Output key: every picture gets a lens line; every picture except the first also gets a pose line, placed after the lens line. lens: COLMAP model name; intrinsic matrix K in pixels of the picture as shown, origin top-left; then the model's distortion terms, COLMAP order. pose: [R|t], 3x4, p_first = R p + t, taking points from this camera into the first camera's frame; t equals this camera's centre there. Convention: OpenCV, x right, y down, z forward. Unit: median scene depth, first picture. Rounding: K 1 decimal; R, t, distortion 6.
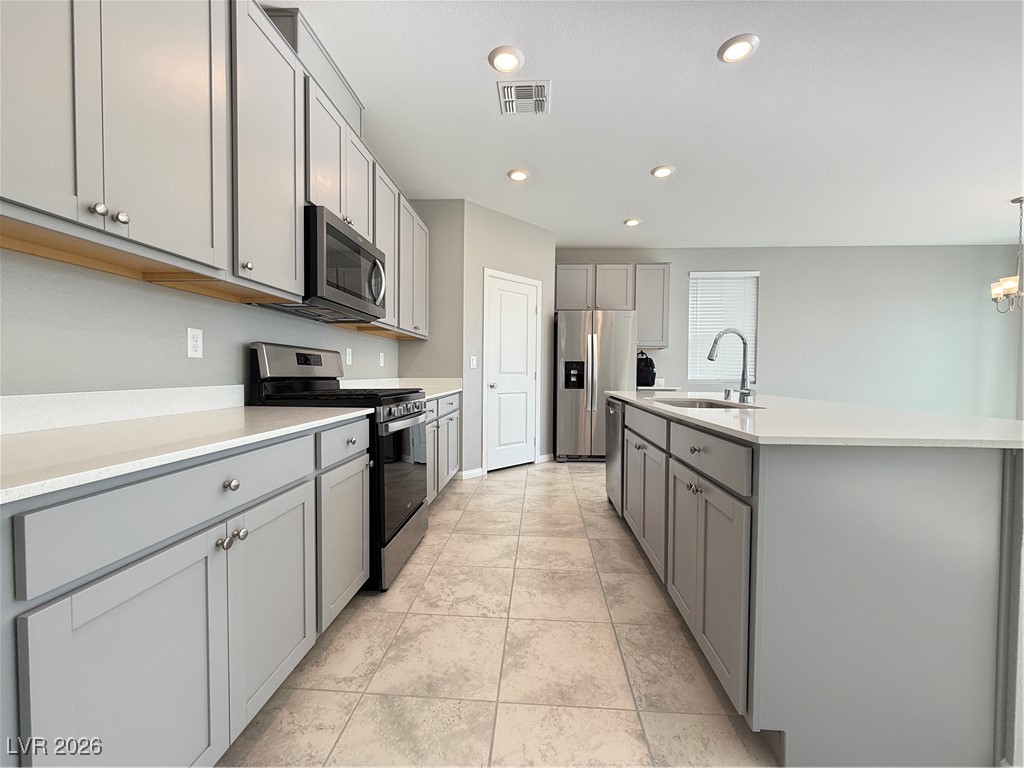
lens RADIAL K [[409.0, 0, 512.5], [0, 409.0, 385.2], [0, 0, 1]] dist [-0.000685, 0.000069]
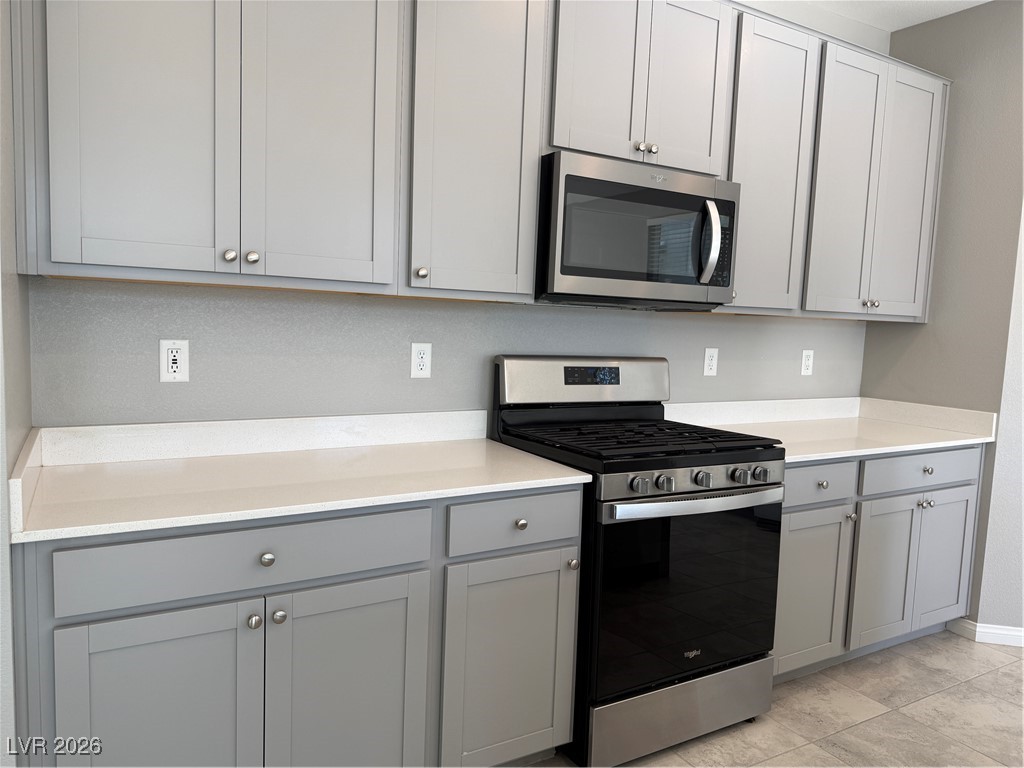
lens RADIAL K [[702.5, 0, 503.7], [0, 702.5, 387.1], [0, 0, 1]] dist [0.032856, -0.026686]
pose [[0.554775, 0.089353, -0.827189, 0.354094], [-0.059396, 0.995933, 0.067745, -0.110526], [0.829878, 0.011549, 0.557826, 0.246018]]
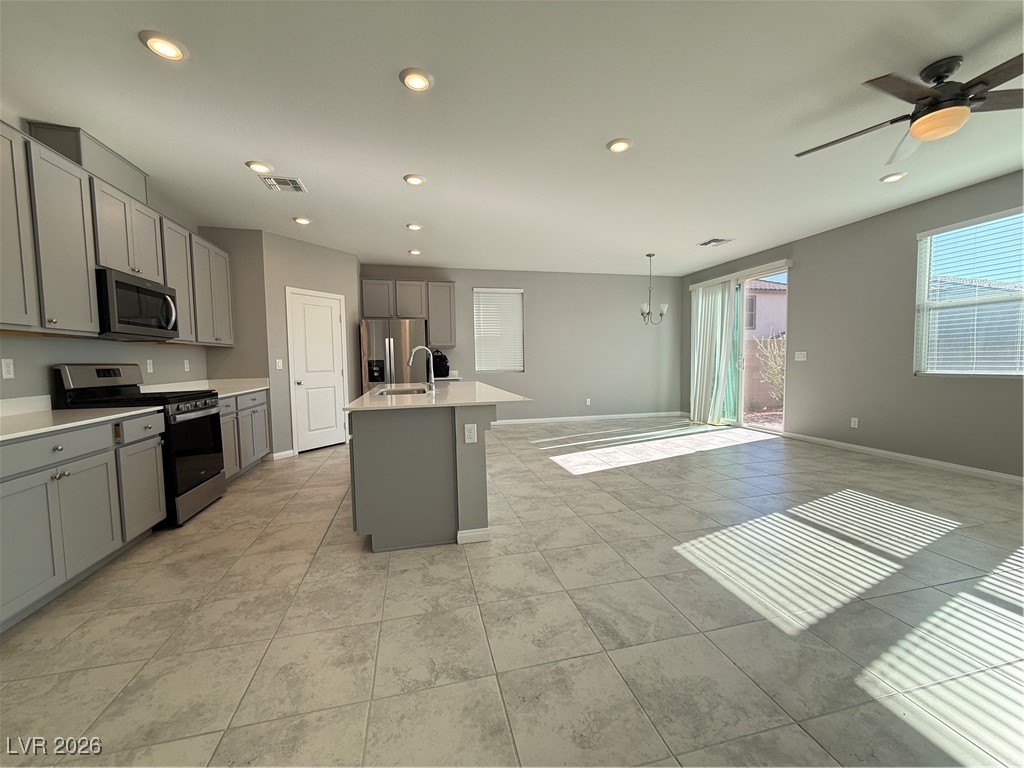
lens RADIAL K [[409.0, 0, 513.4], [0, 409.0, 385.1], [0, 0, 1]] dist [-0.000685, 0.000069]
pose [[0.953592, -0.043834, 0.297896, 0.360873], [0.034809, 0.998762, 0.035537, -0.023793], [-0.299084, -0.023518, 0.953937, -0.663164]]
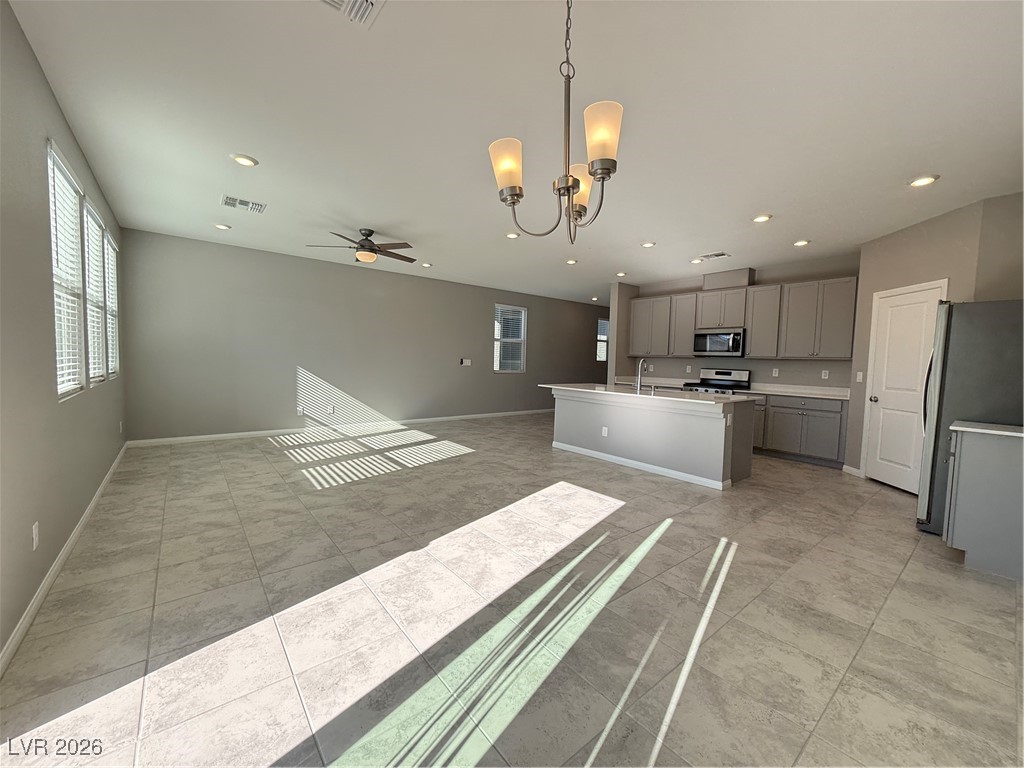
lens RADIAL K [[409.0, 0, 513.2], [0, 409.0, 385.7], [0, 0, 1]] dist [-0.000685, 0.000069]
pose [[-0.730268, 0.013628, -0.683025, 2.511799], [-0.056321, 0.995197, 0.080073, -0.120960], [0.680836, 0.096943, -0.725992, 2.056788]]
